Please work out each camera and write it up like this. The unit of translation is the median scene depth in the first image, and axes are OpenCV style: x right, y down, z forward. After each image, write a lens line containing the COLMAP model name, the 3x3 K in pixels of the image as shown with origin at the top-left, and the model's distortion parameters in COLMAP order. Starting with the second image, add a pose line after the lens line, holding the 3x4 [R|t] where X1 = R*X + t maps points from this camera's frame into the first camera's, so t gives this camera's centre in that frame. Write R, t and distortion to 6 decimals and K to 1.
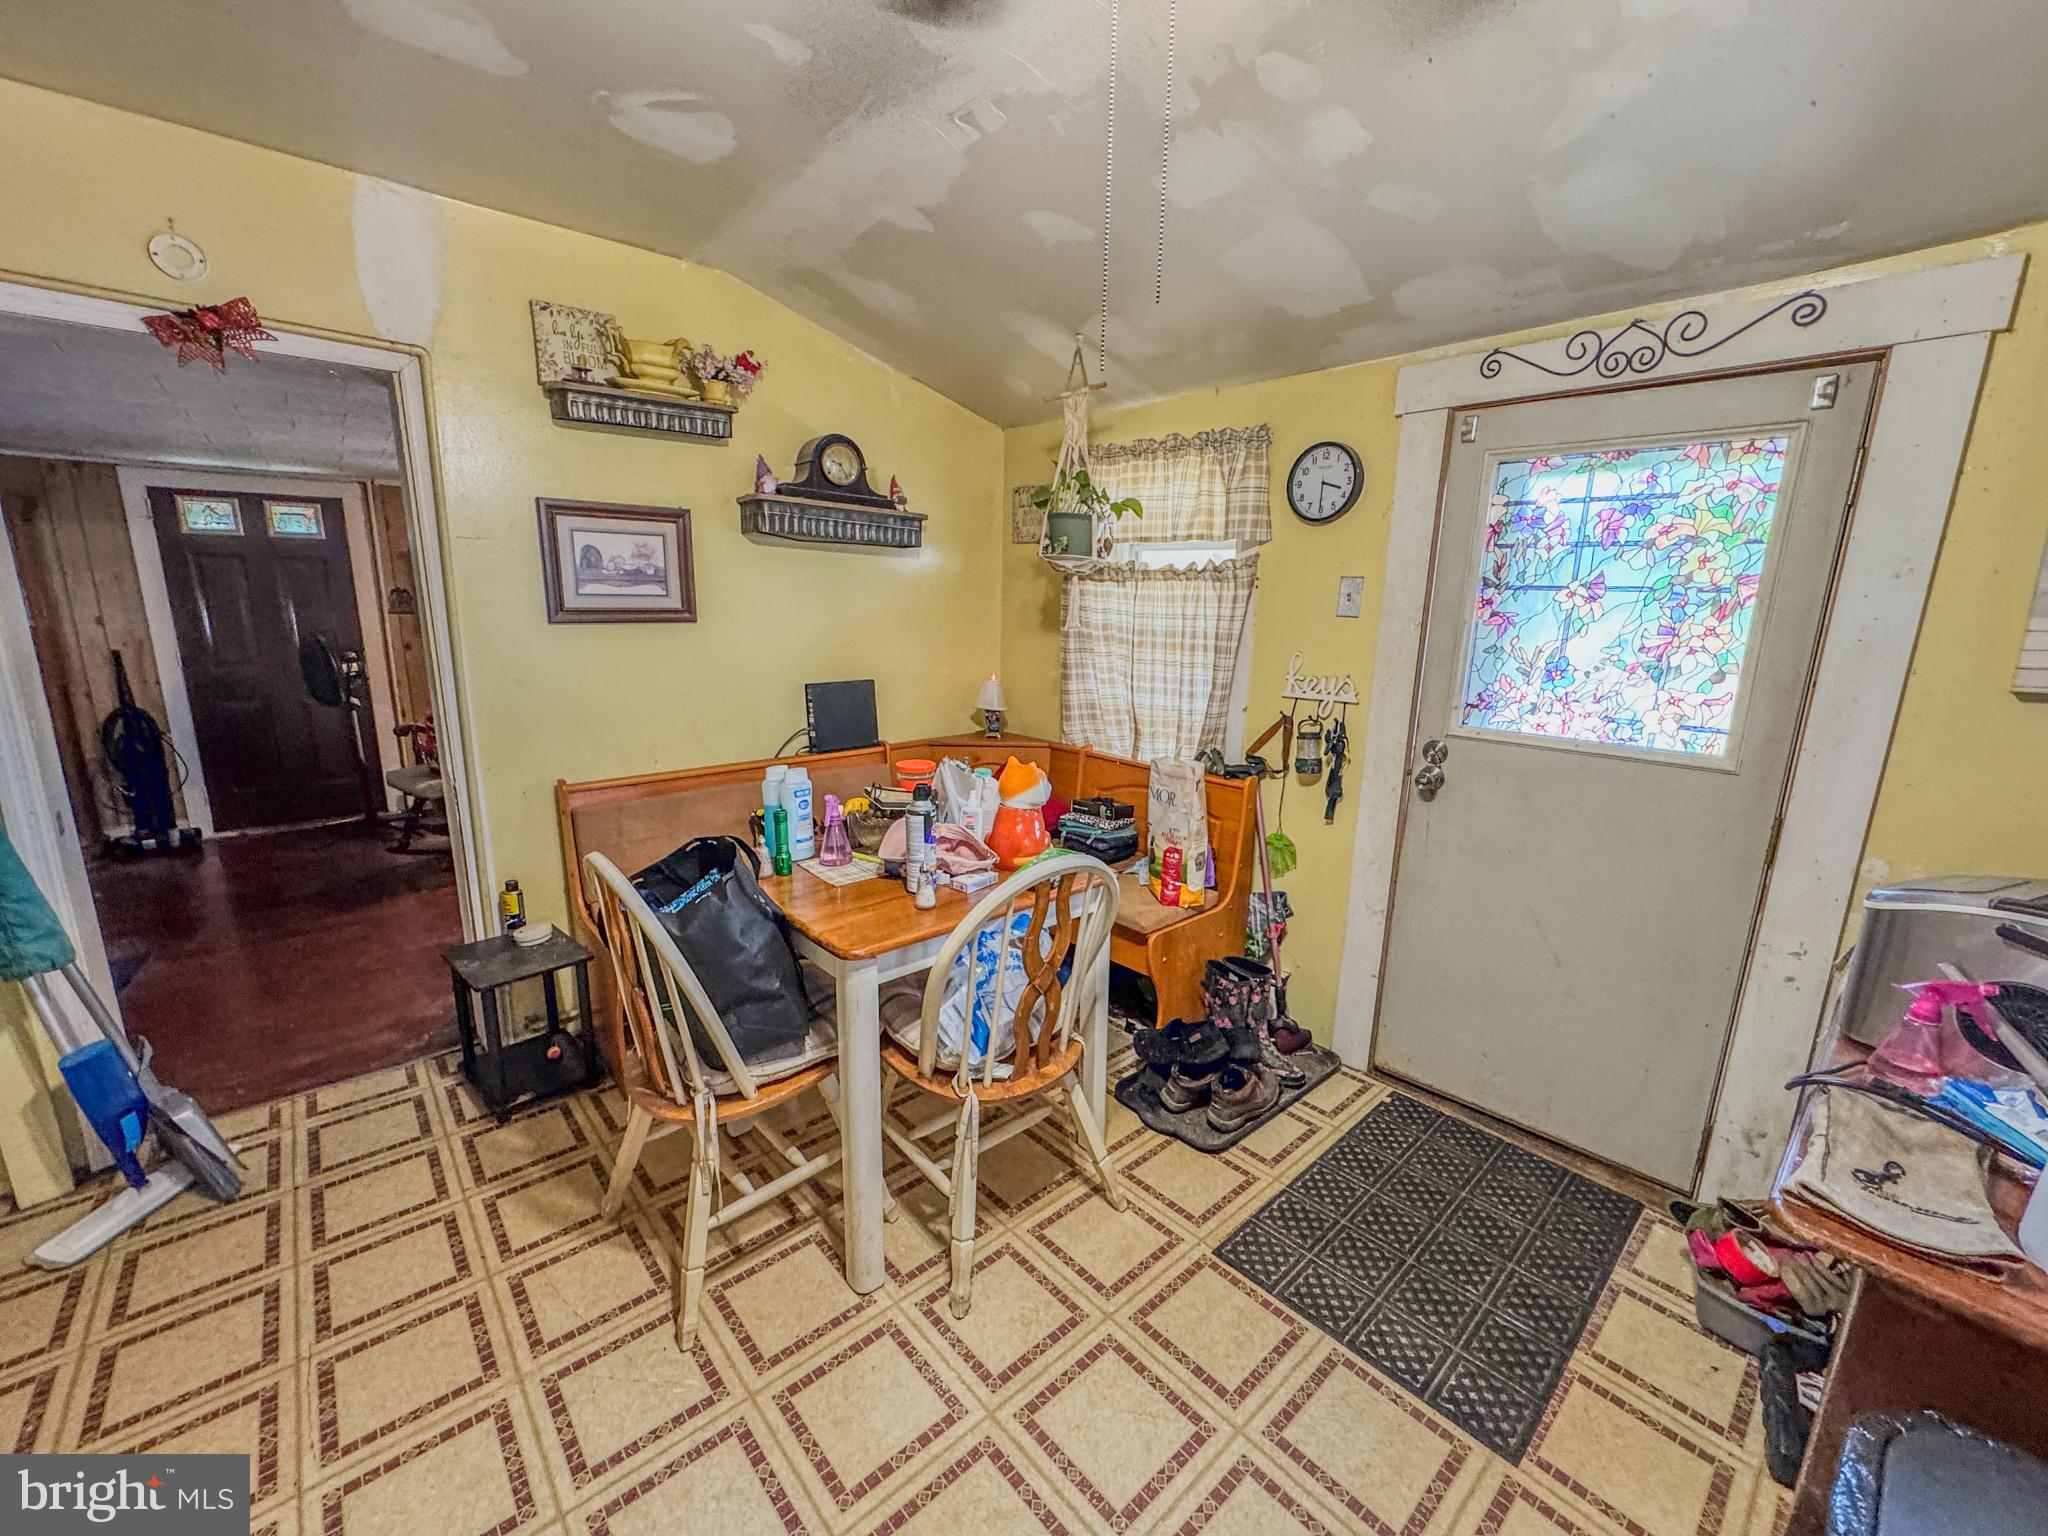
lens RADIAL K [[819.9, 0, 1016.9], [0, 819.9, 769.6], [0, 0, 1]] dist [-0.001059, 0.000016]
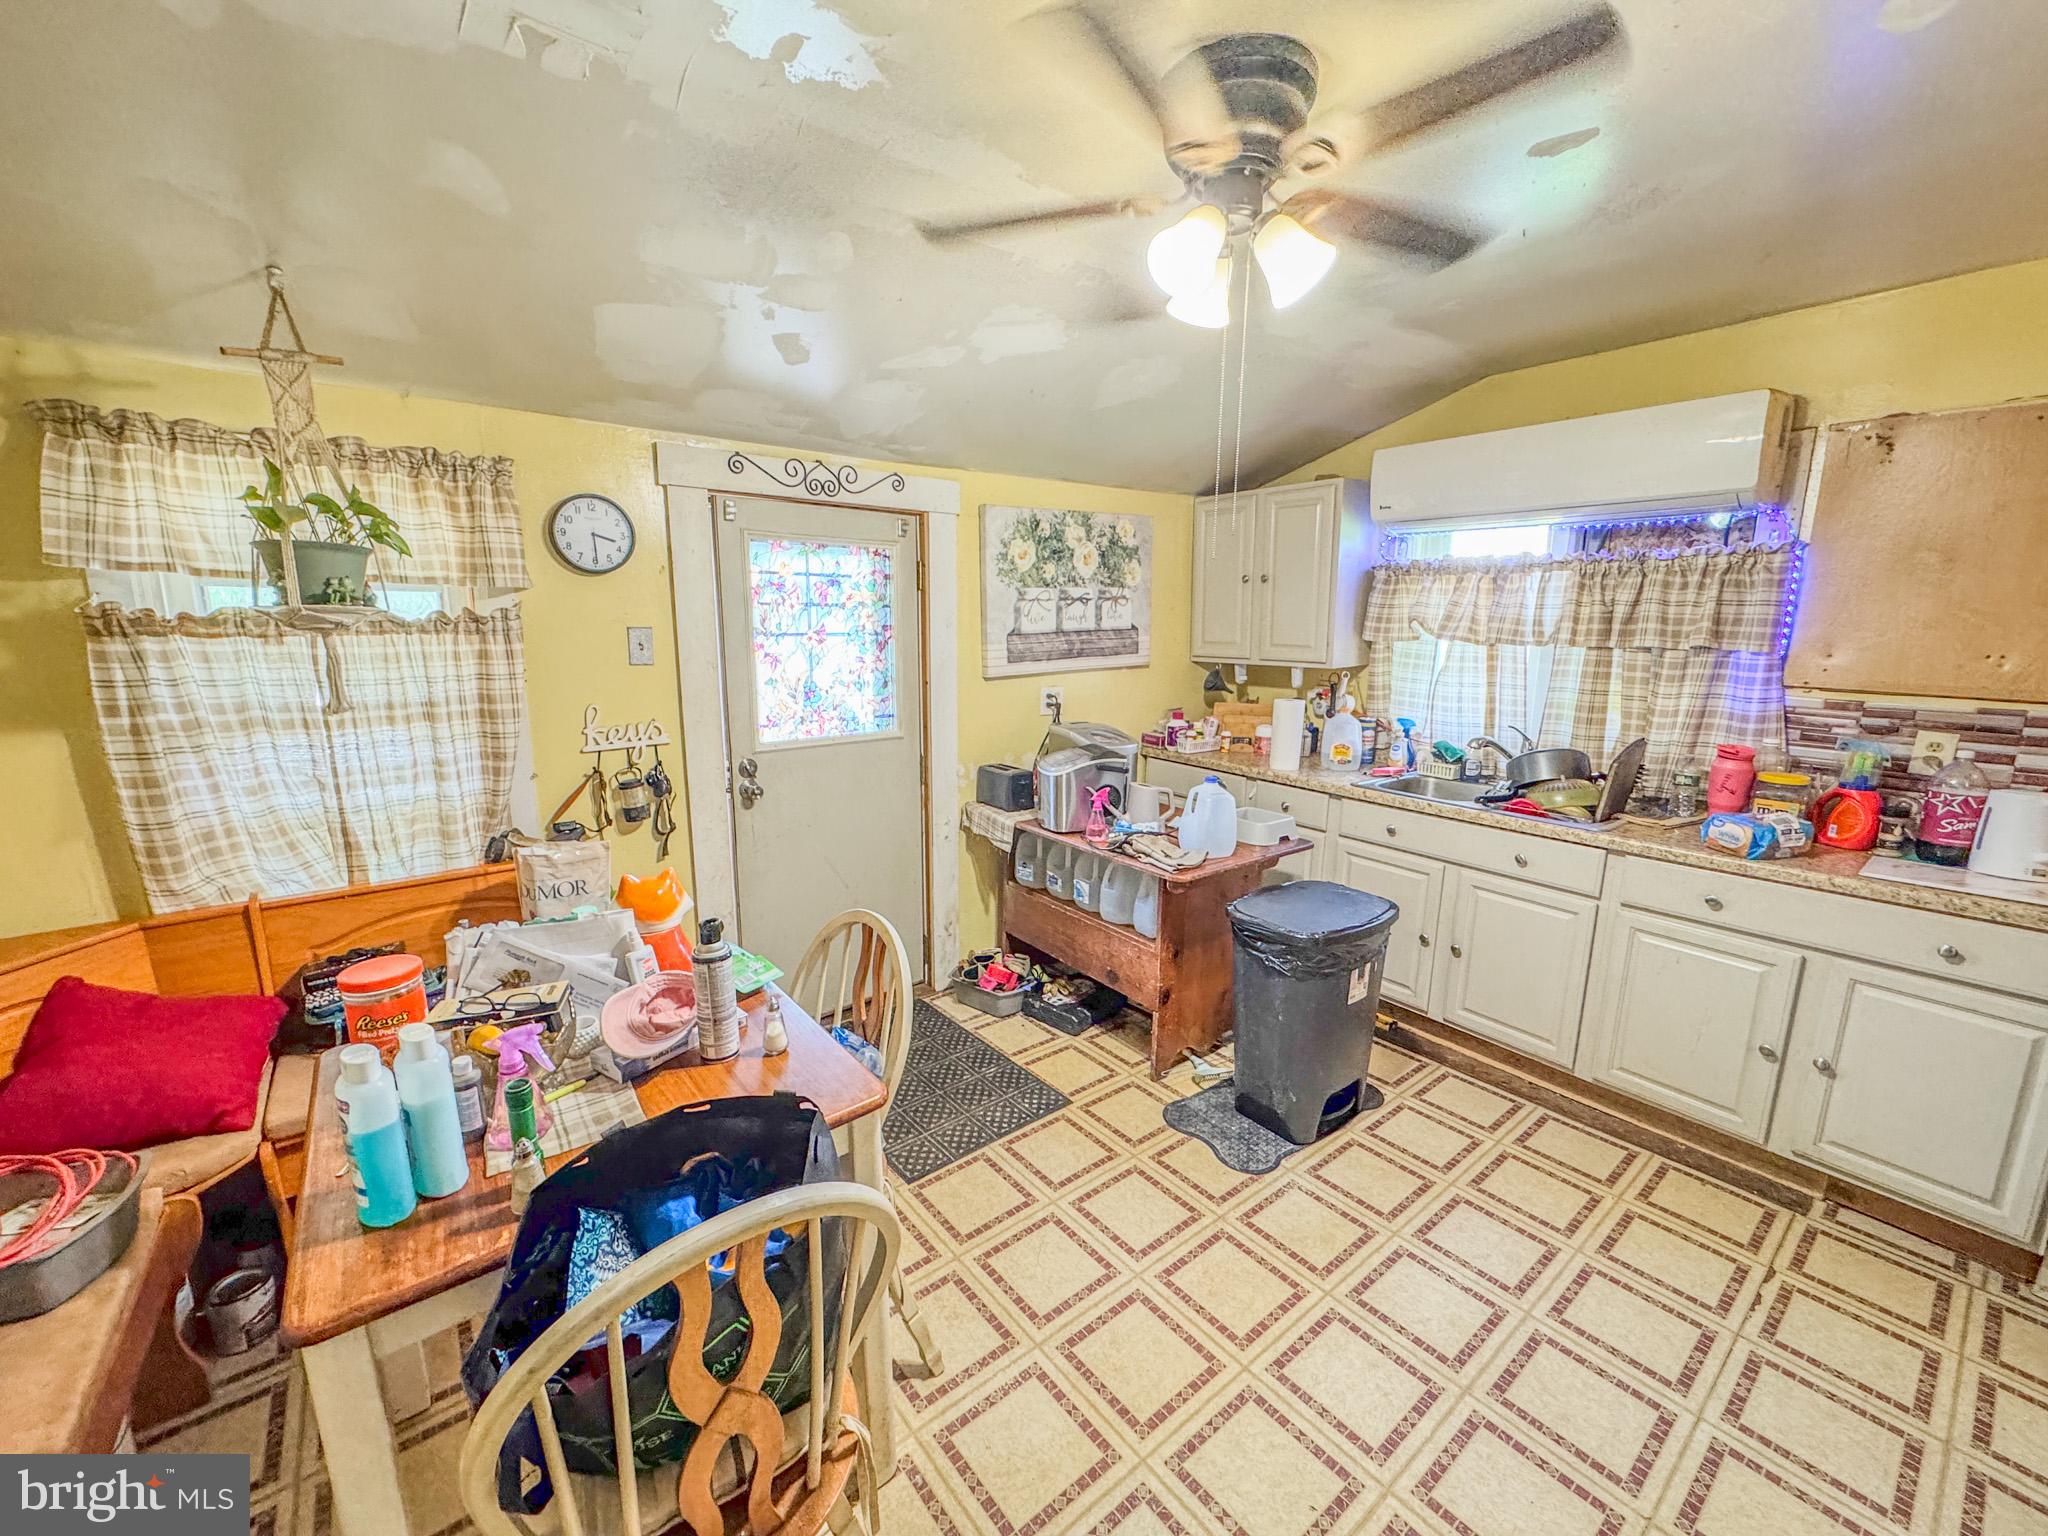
lens RADIAL K [[819.9, 0, 1024.7], [0, 819.9, 771.5], [0, 0, 1]] dist [-0.001059, 0.000016]
pose [[0.050224, -0.201773, 0.978144, -0.779272], [0.209282, 0.959762, 0.187235, -0.185706], [-0.976565, 0.195304, 0.090430, 0.562140]]
